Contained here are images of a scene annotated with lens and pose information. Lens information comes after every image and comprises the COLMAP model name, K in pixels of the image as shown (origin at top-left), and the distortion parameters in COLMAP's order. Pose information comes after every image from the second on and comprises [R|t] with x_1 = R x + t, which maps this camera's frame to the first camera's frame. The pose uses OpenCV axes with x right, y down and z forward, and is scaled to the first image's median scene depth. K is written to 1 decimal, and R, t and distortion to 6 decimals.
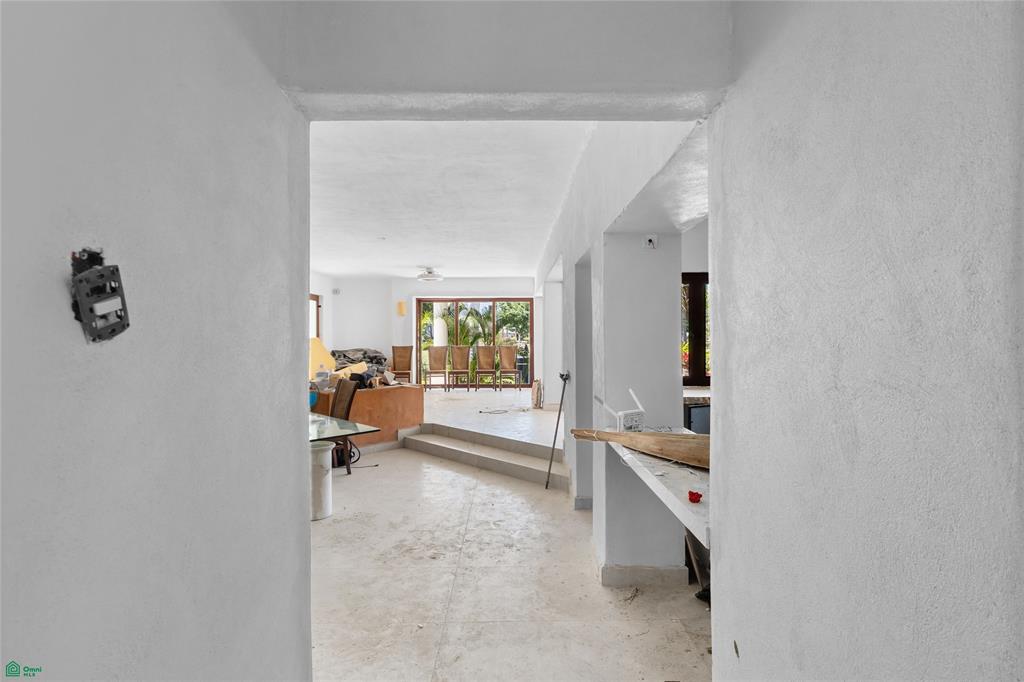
lens RADIAL K [[501.2, 0, 512.0], [0, 501.2, 341.0], [0, 0, 1]] dist [0.002018, 0.000103]
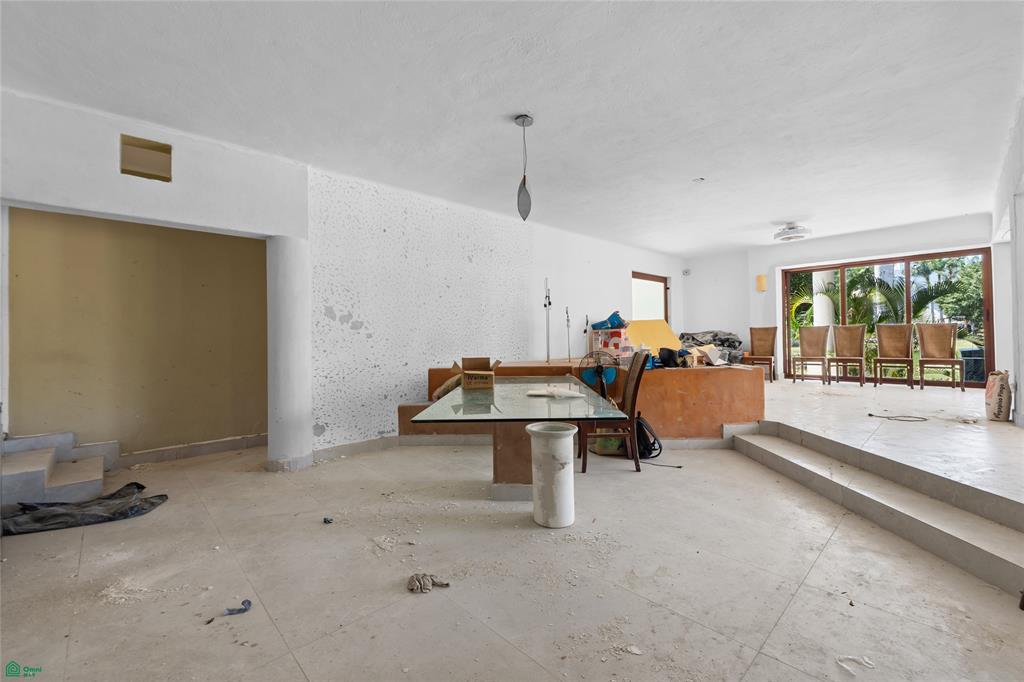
lens RADIAL K [[432.1, 0, 514.2], [0, 432.1, 333.6], [0, 0, 1]] dist [-0.009531, 0.000069]
pose [[0.691396, -0.013996, -0.722340, 0.016486], [0.004581, 0.999877, -0.014989, 0.031859], [0.722461, 0.007055, 0.691375, 0.210825]]
